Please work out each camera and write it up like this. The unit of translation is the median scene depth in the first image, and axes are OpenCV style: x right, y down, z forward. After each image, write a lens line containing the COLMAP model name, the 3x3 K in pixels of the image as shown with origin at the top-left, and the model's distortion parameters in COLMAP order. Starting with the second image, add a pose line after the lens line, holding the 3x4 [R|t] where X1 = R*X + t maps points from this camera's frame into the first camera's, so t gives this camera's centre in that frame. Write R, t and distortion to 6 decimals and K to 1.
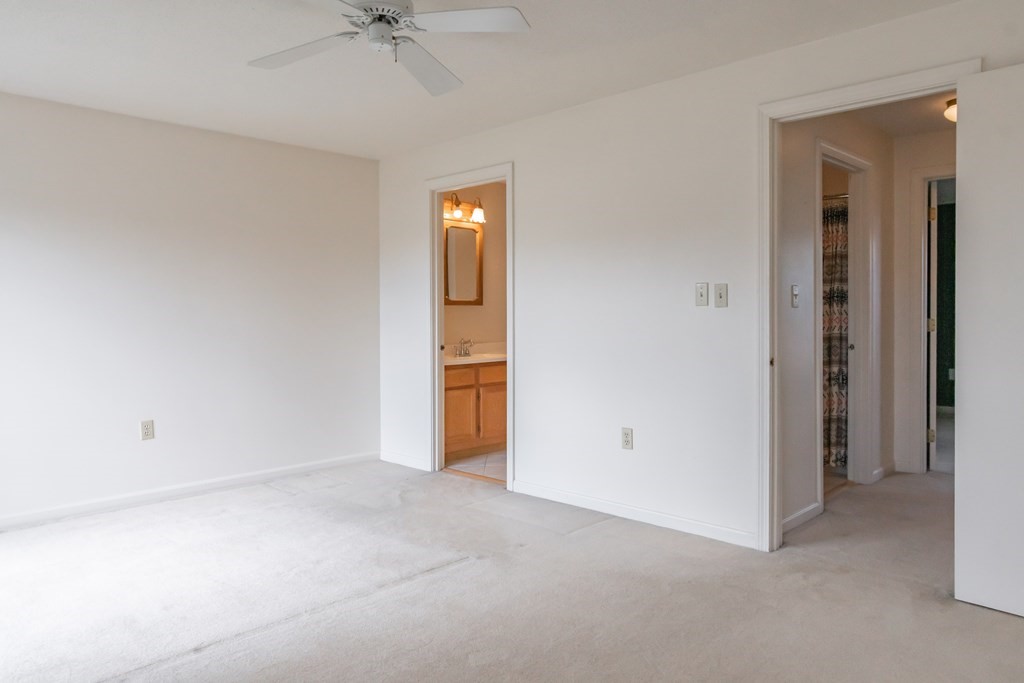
lens RADIAL K [[715.0, 0, 512.6], [0, 715.0, 323.3], [0, 0, 1]] dist [-0.001128, 0.000448]
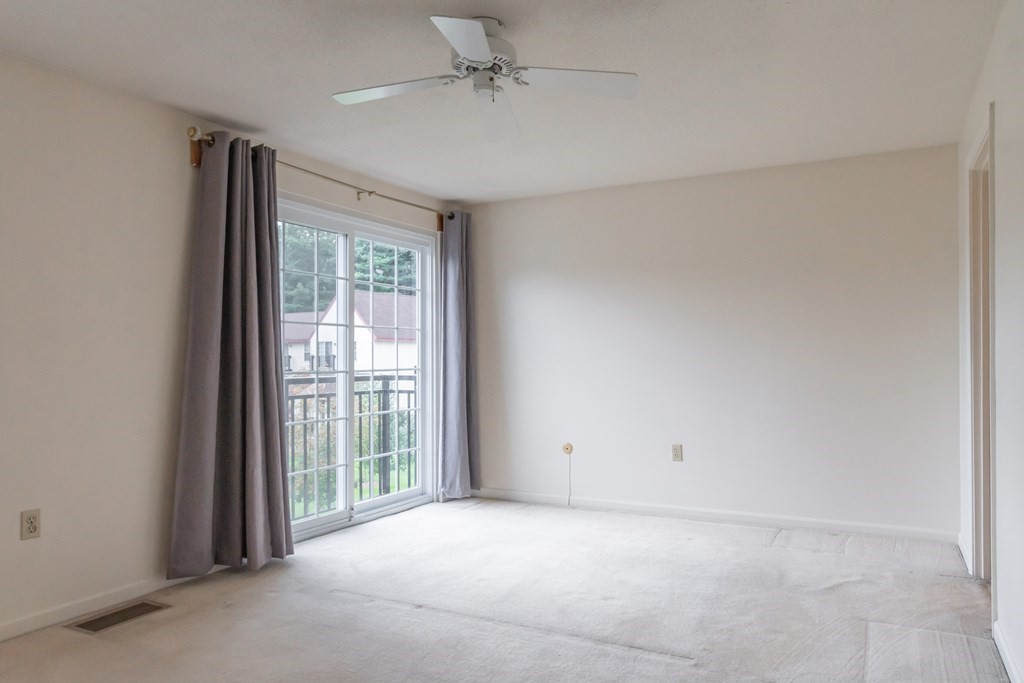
lens RADIAL K [[686.1, 0, 512.0], [0, 686.1, 341.5], [0, 0, 1]] dist [0.000476, 0.000202]
pose [[0.279006, -0.014386, -0.960182, 0.648930], [-0.001639, 0.999879, -0.015457, -0.013724], [0.960288, 0.005886, 0.278949, 0.620699]]
